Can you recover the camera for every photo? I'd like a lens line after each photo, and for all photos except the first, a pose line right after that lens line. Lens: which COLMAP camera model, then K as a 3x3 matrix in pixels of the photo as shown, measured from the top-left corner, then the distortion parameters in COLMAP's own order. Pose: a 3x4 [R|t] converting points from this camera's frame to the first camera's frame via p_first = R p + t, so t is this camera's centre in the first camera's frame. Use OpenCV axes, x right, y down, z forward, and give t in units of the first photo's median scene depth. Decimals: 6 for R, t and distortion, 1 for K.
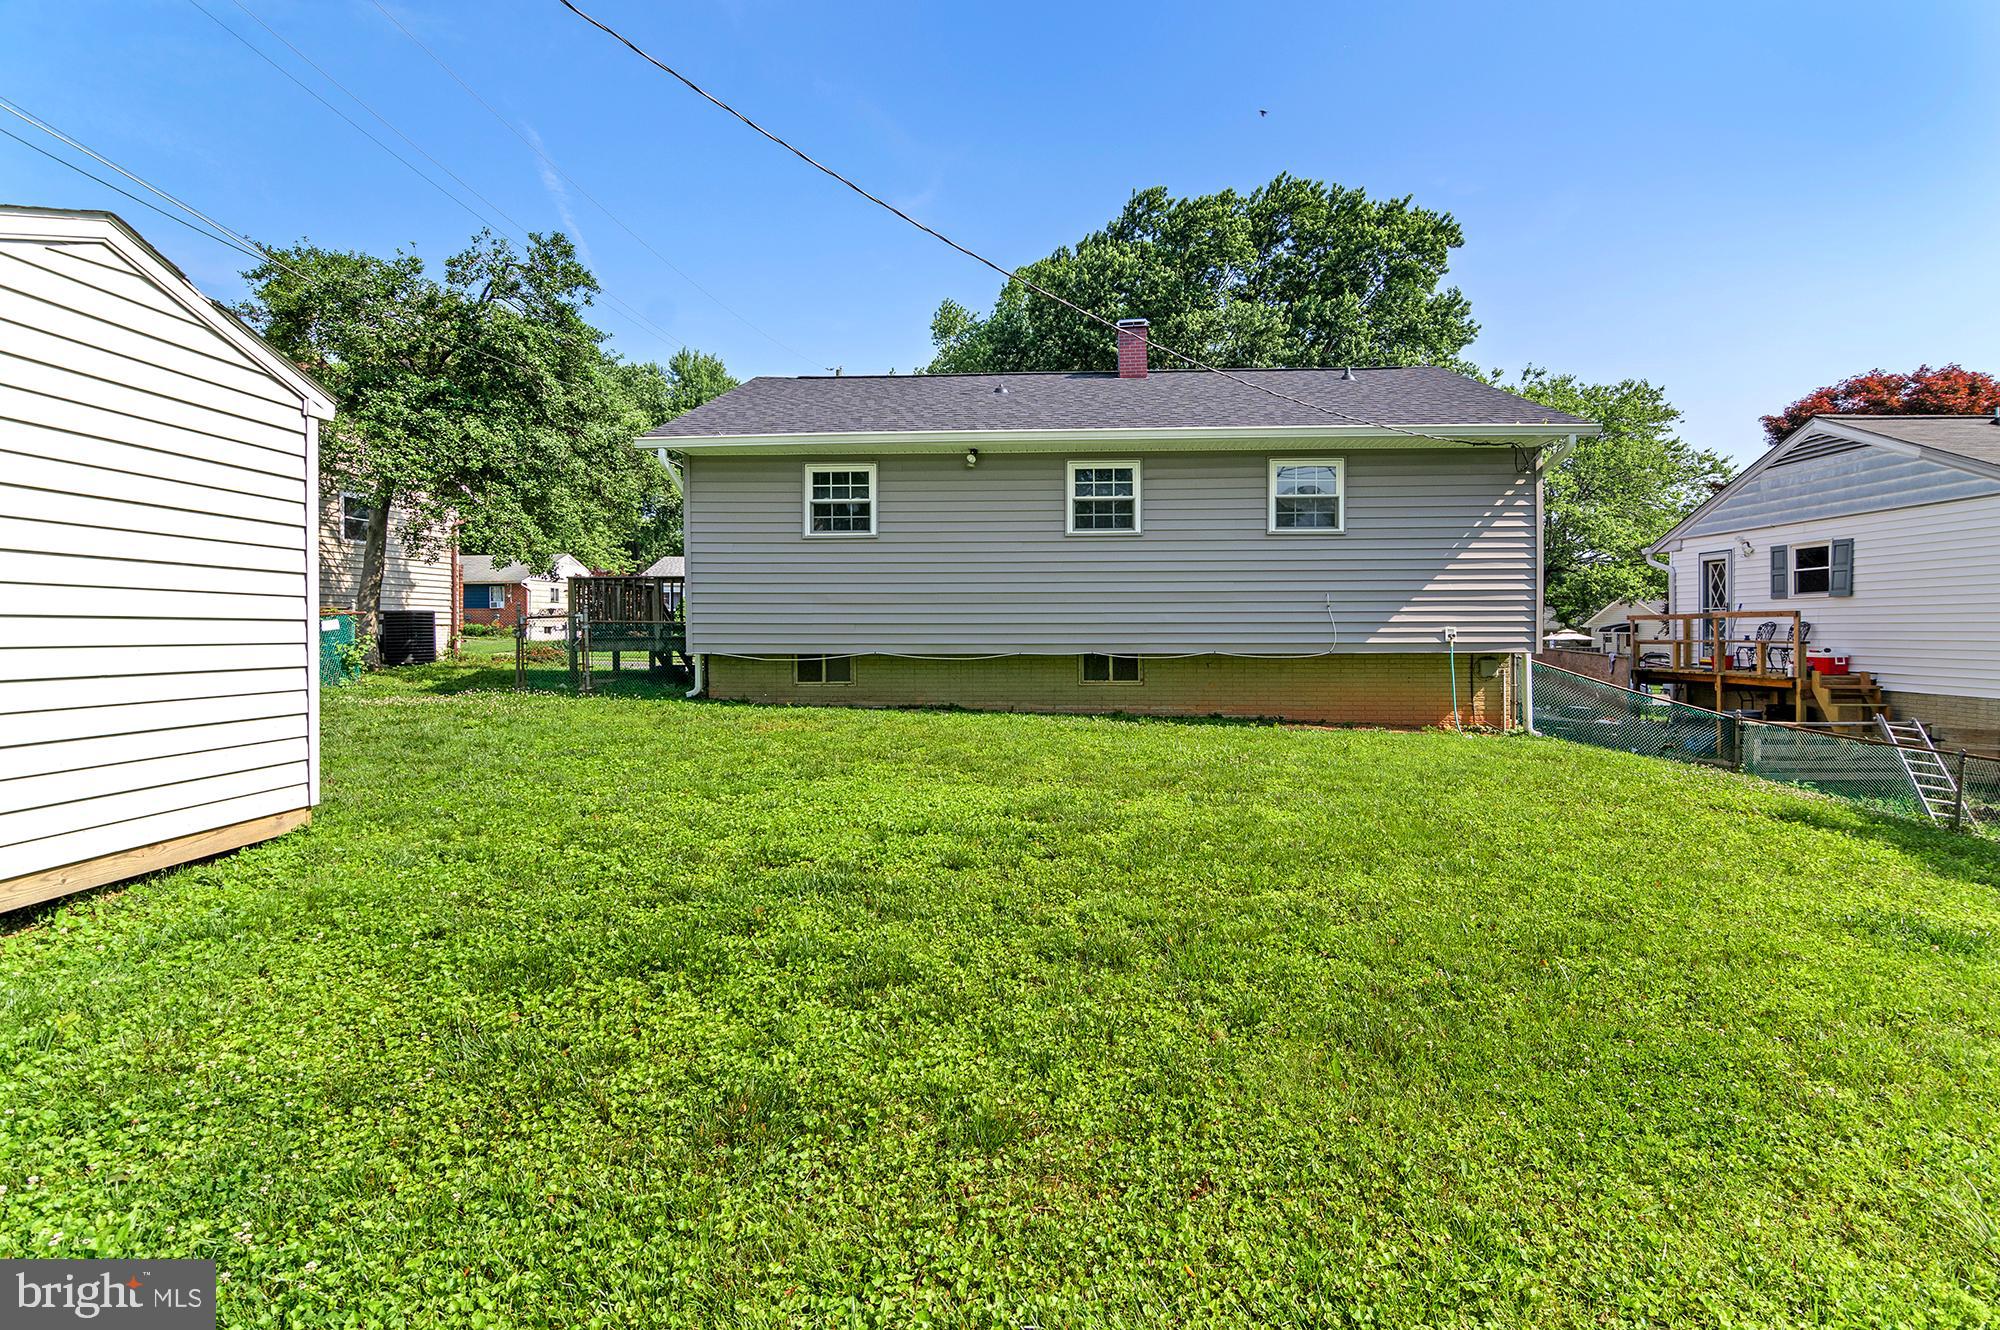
lens RADIAL K [[993.8, 0, 995.7], [0, 993.8, 624.5], [0, 0, 1]] dist [-0.005479, -0.005902]
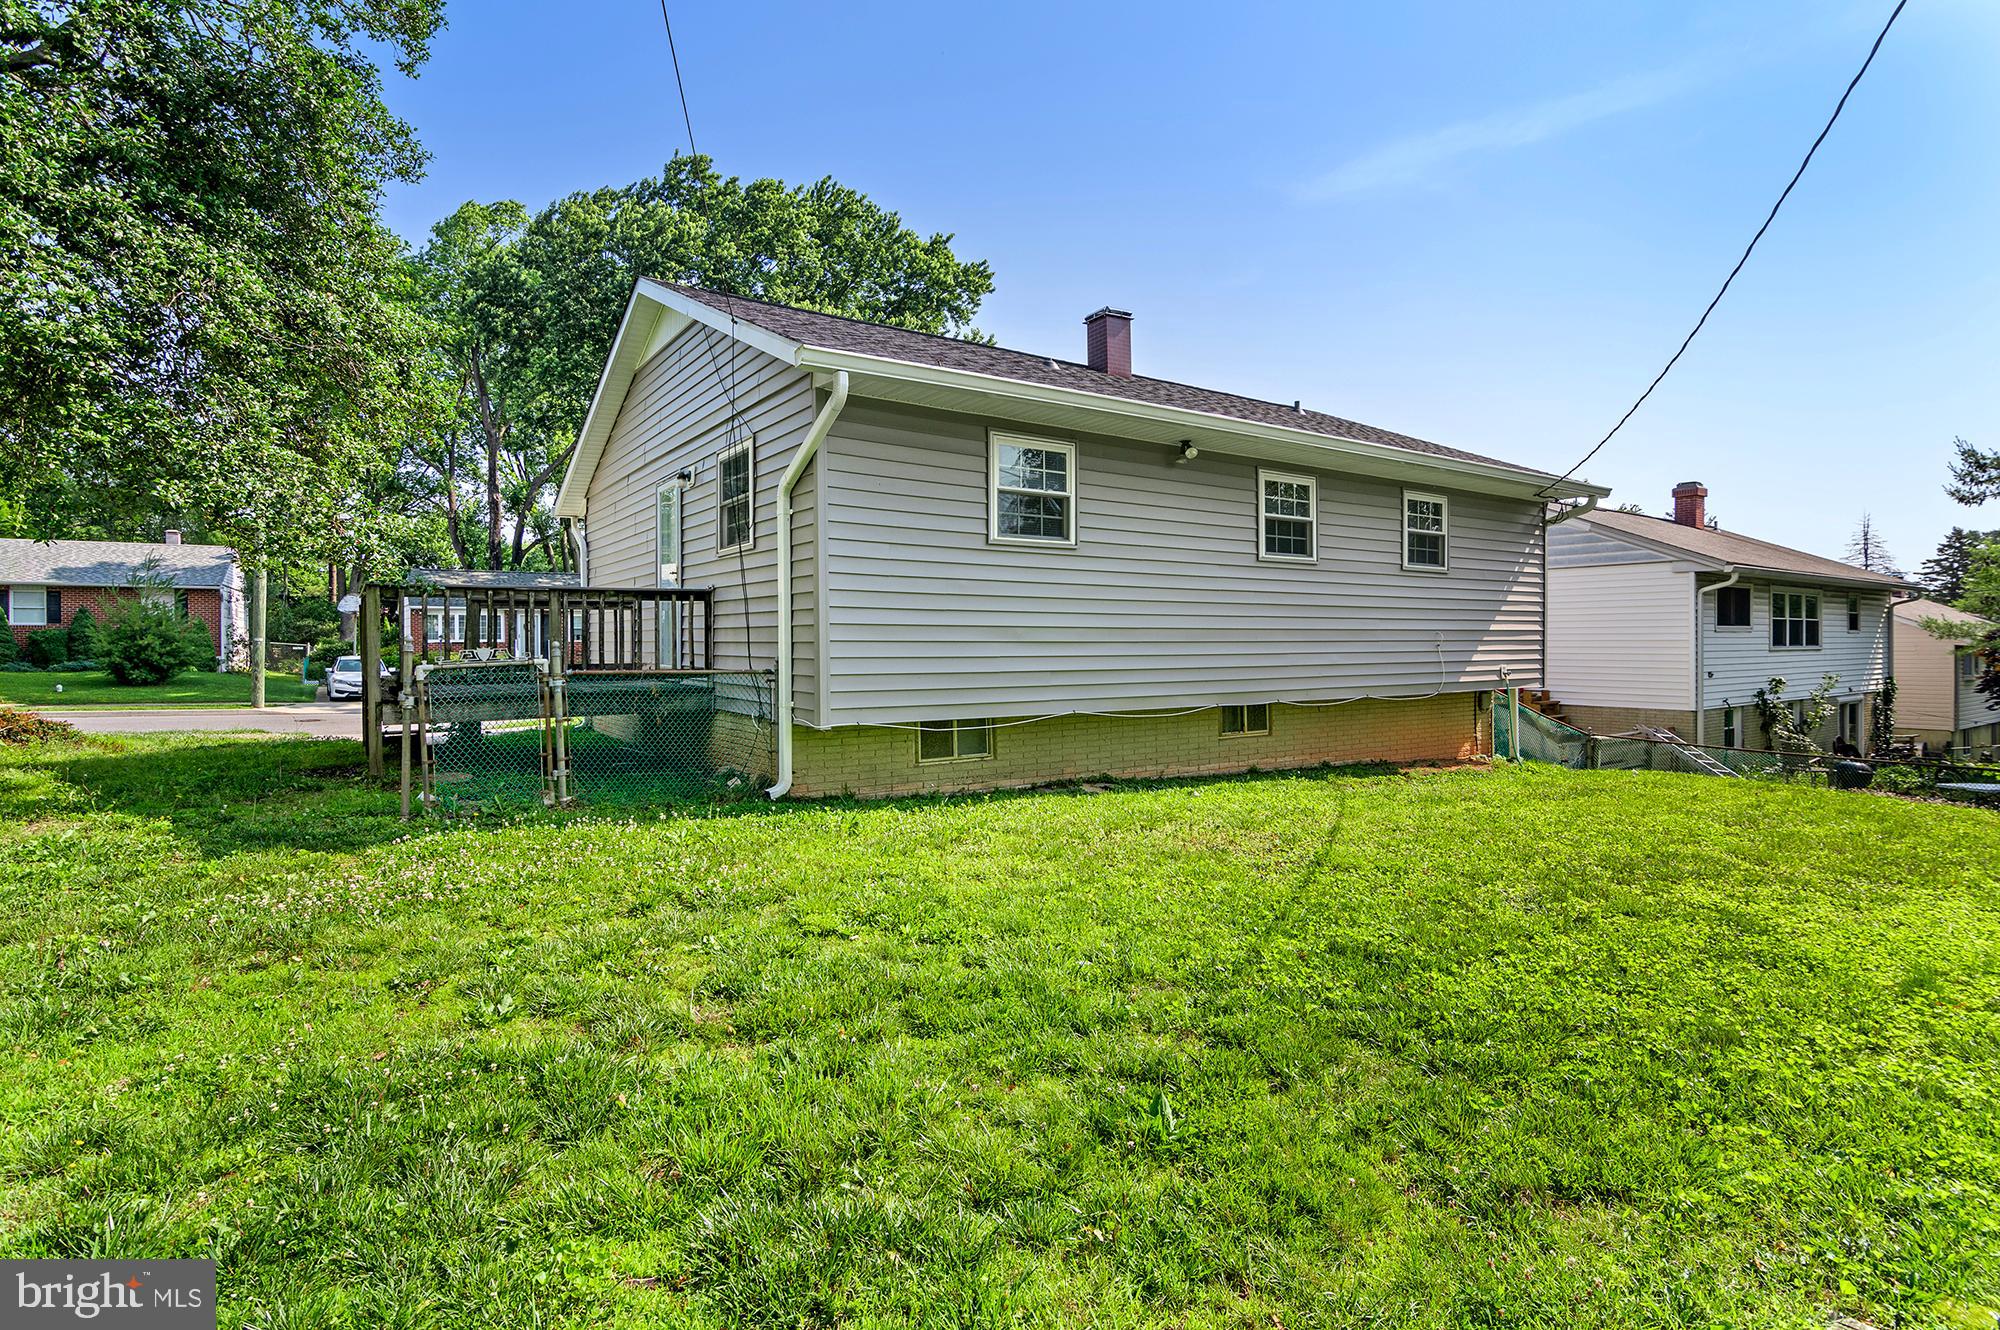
lens RADIAL K [[993.8, 0, 995.7], [0, 993.8, 624.5], [0, 0, 1]] dist [-0.005479, -0.005902]
pose [[0.789075, 0.010062, 0.614215, -0.592918], [-0.001486, 0.999894, -0.014471, -0.023498], [-0.614296, 0.010506, 0.789006, 0.479223]]
